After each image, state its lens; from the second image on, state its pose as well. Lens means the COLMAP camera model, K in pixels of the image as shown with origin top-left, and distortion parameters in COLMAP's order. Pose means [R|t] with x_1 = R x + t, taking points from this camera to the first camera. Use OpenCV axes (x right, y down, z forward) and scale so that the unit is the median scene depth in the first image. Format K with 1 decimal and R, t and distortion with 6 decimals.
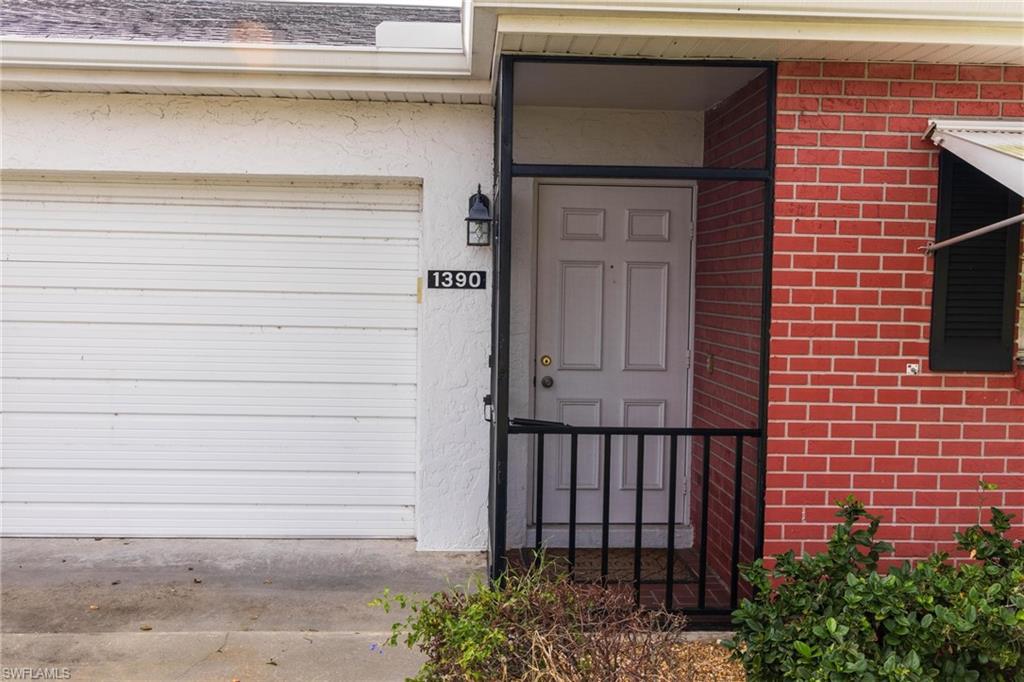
lens RADIAL K [[923.7, 0, 512.0], [0, 923.7, 341.0], [0, 0, 1]] dist [-0.004926, -0.003878]
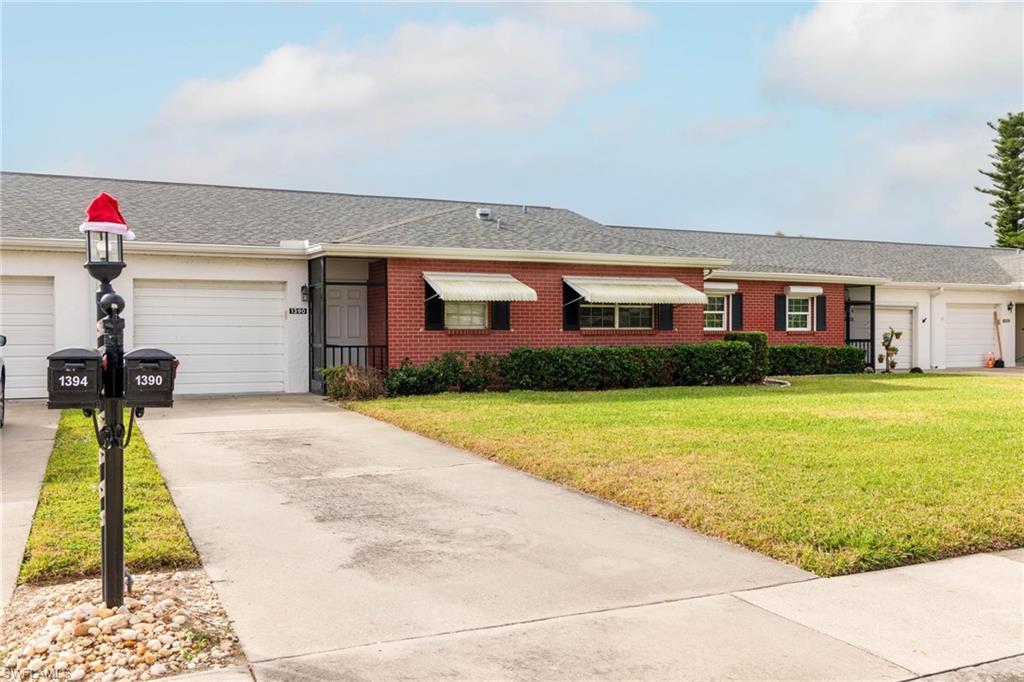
lens RADIAL K [[923.7, 0, 512.0], [0, 923.7, 341.0], [0, 0, 1]] dist [-0.004926, -0.003878]
pose [[0.922104, -0.025416, 0.386108, -0.666318], [0.043285, 0.998353, -0.037656, 0.210810], [-0.384515, 0.051435, 0.921685, -2.492571]]
